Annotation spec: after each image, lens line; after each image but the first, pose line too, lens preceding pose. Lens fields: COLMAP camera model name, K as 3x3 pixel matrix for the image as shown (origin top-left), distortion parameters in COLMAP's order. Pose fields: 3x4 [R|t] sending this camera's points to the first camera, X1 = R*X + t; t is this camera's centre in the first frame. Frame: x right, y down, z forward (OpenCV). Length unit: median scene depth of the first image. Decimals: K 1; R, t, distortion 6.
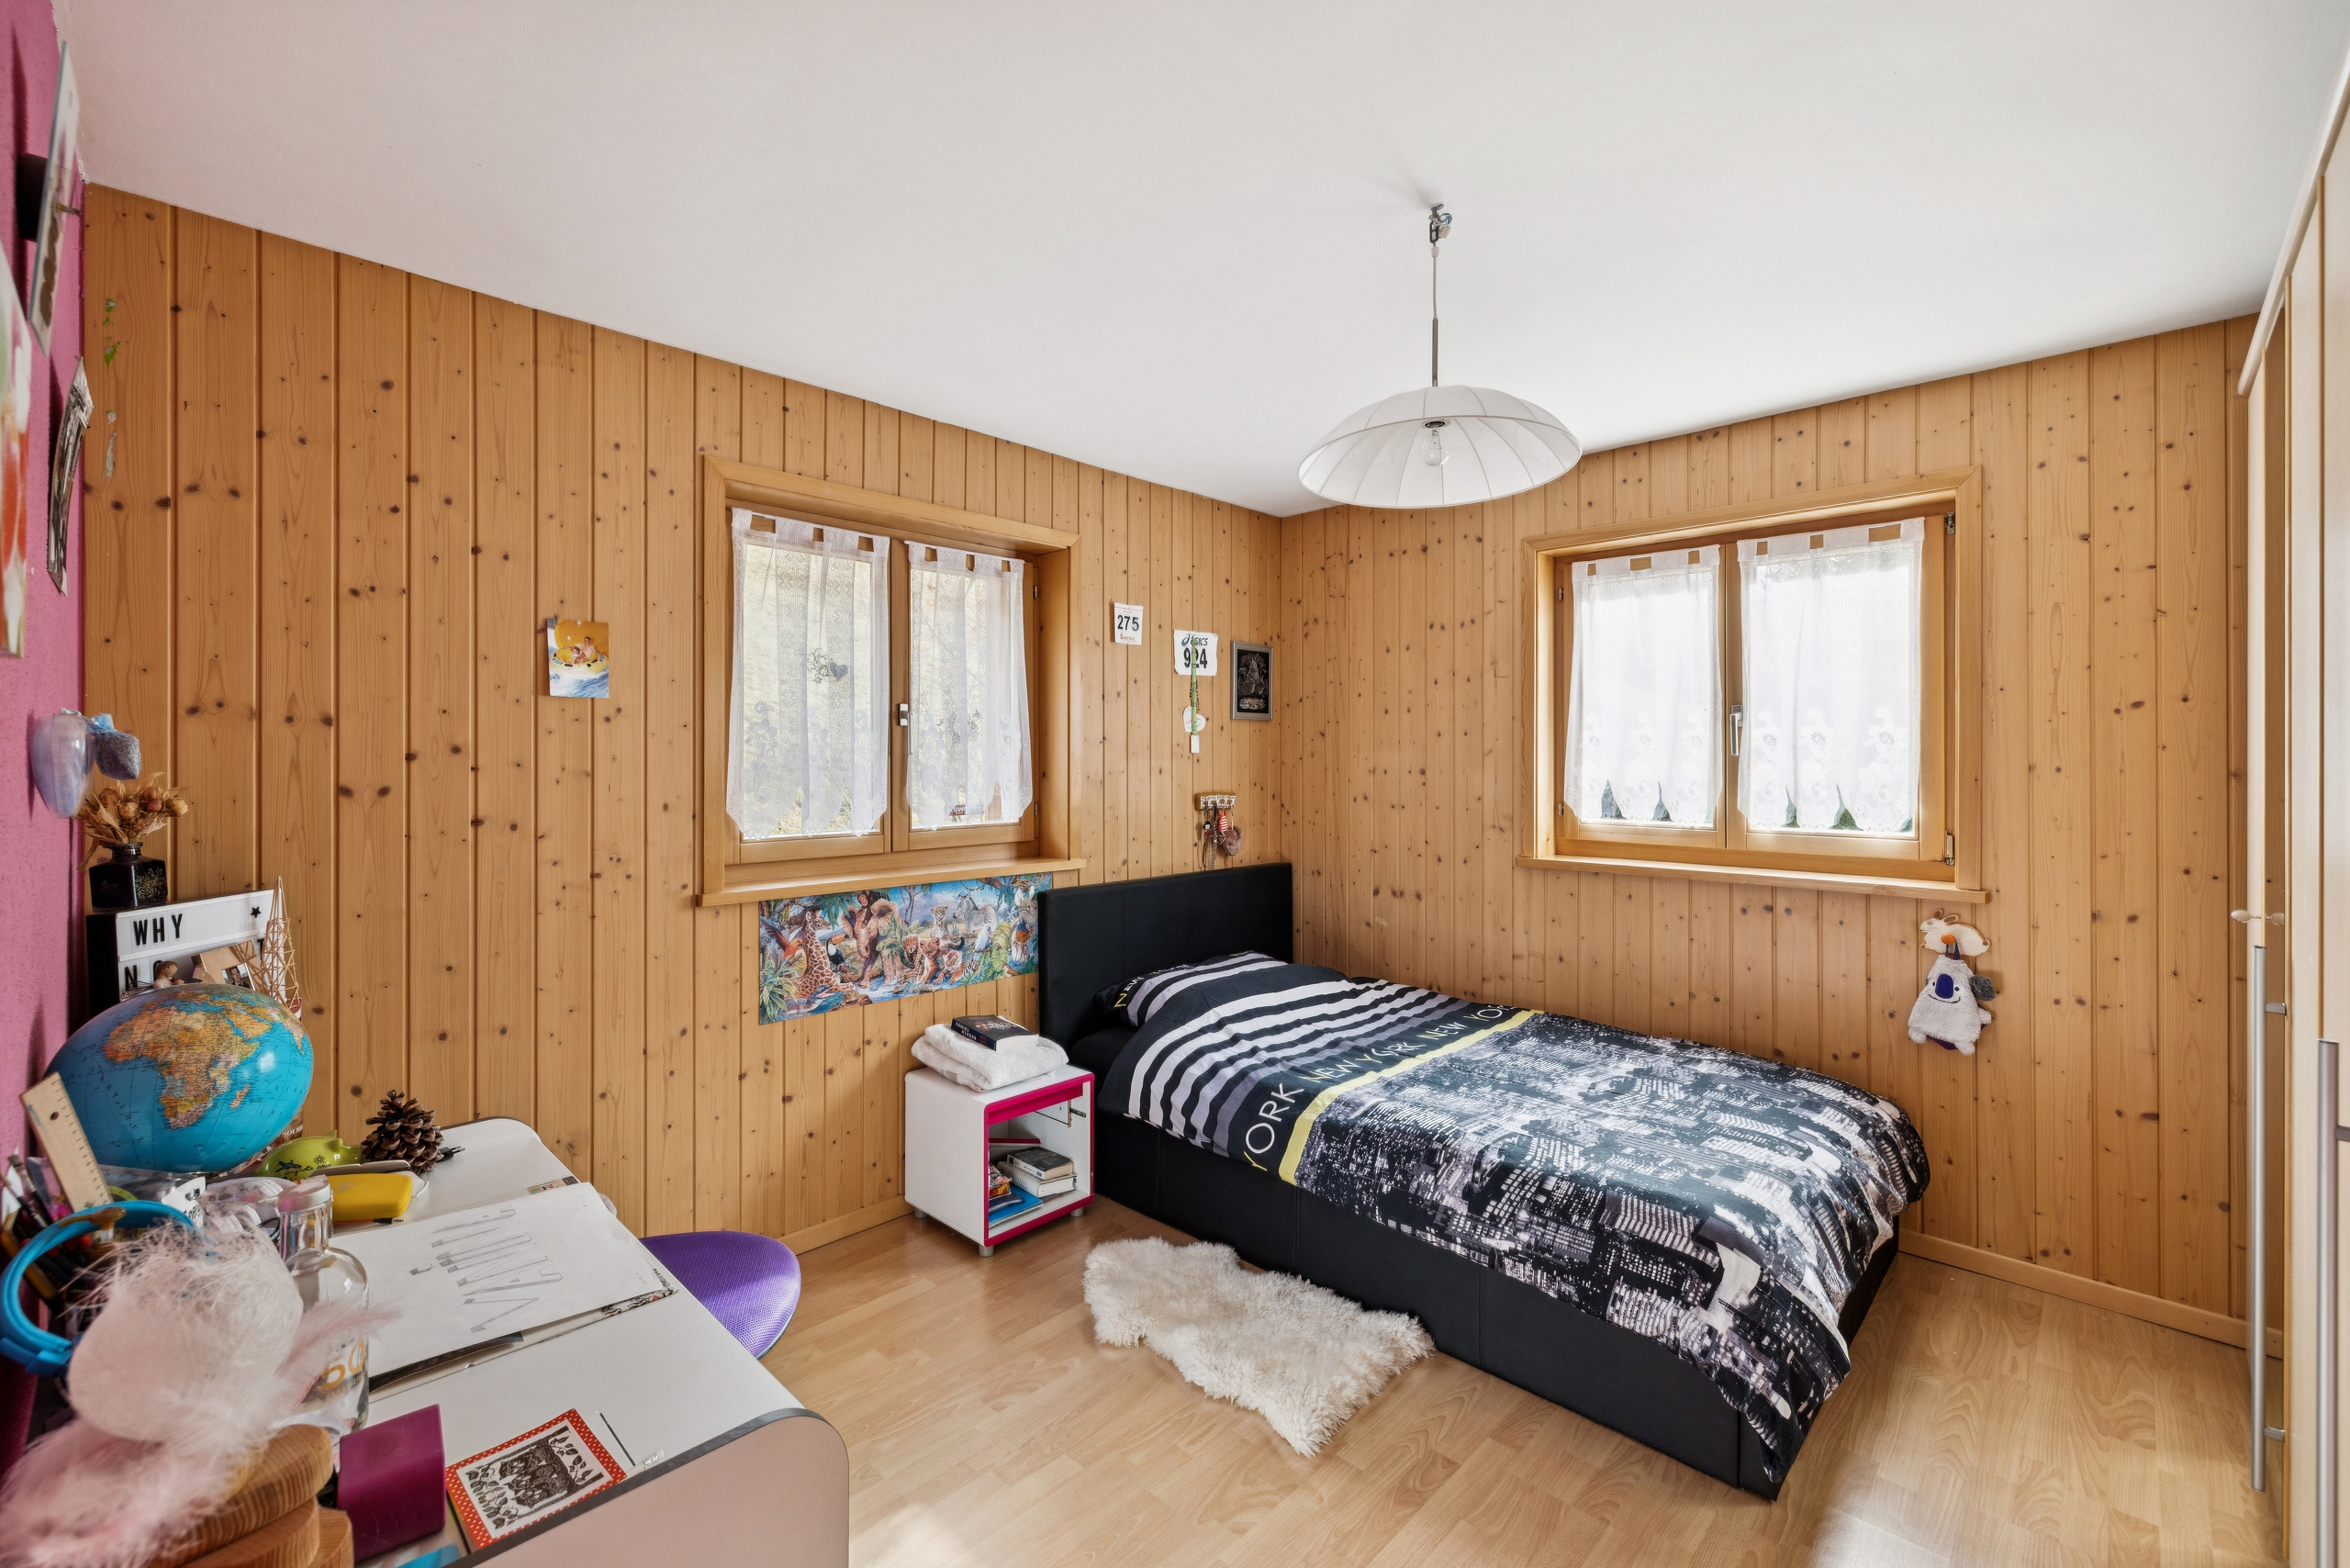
lens RADIAL K [[974.5, 0, 1179.5], [0, 974.5, 778.5], [0, 0, 1]] dist [-0.001109, 0.000499]
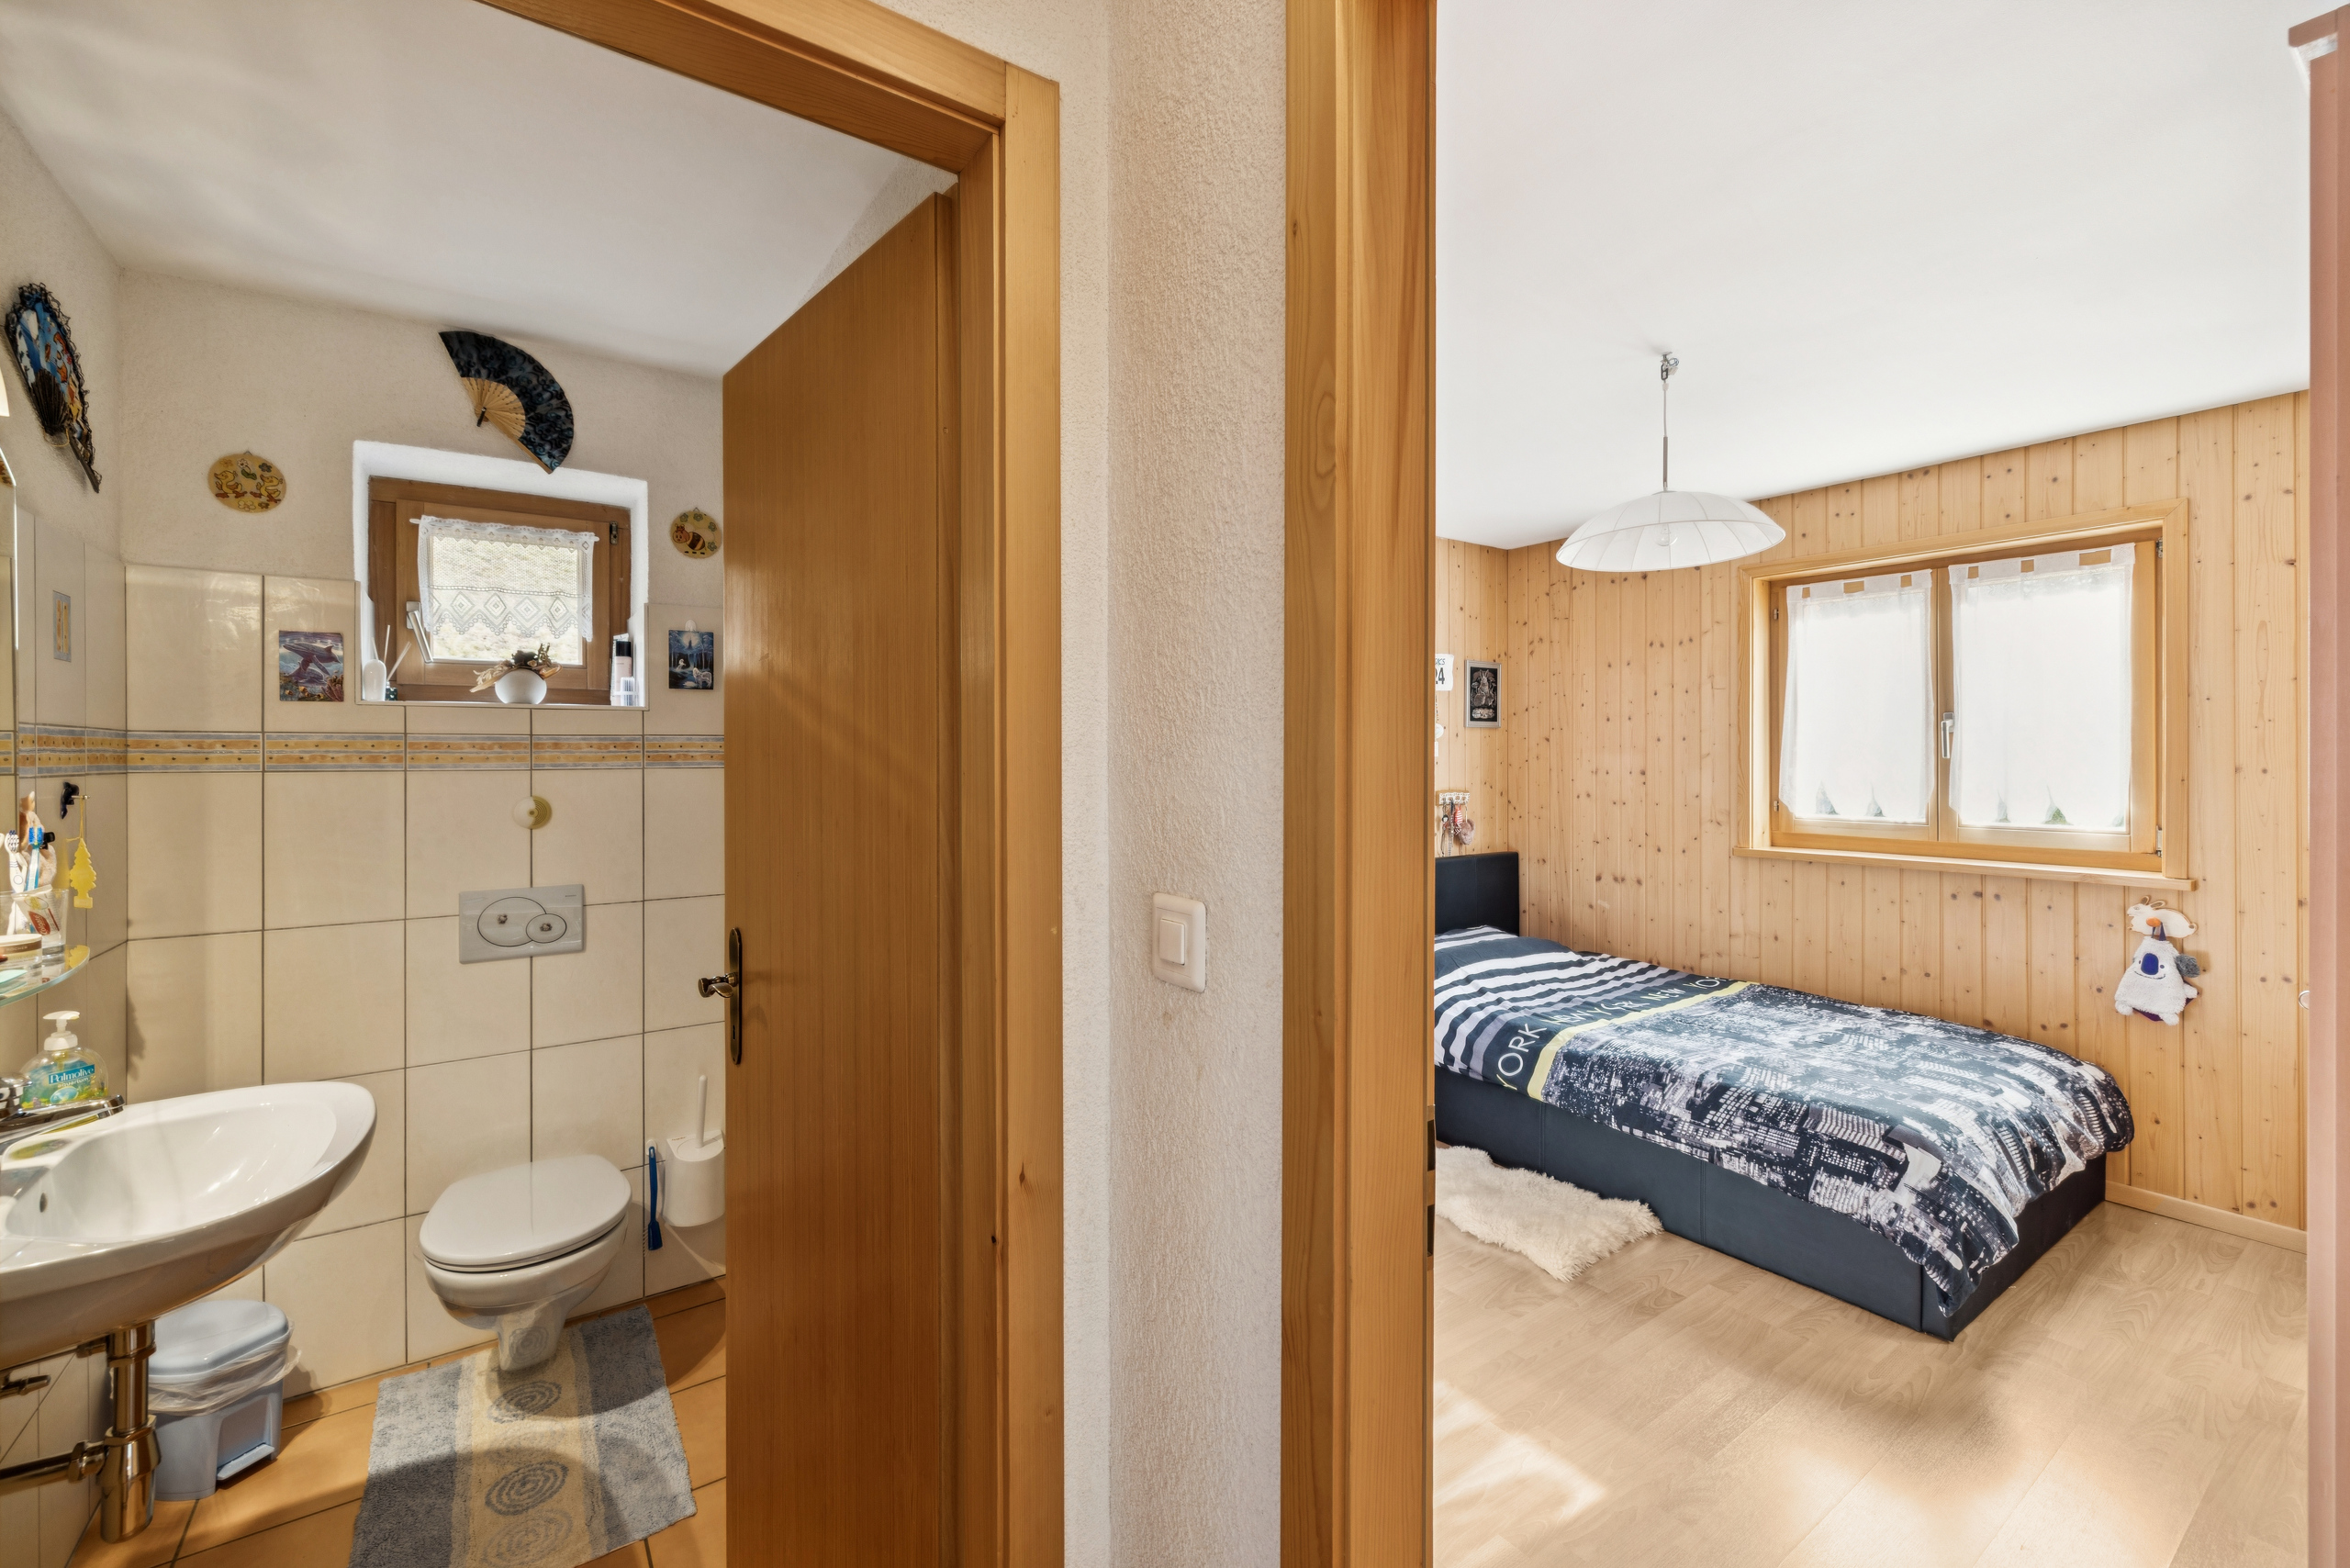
lens RADIAL K [[974.5, 0, 1168.9], [0, 974.5, 775.8], [0, 0, 1]] dist [-0.001109, 0.000499]
pose [[0.981469, -0.000555, -0.191621, -0.107837], [0.000319, 0.999999, -0.001262, -0.002340], [0.191621, 0.001178, 0.981468, -0.317306]]
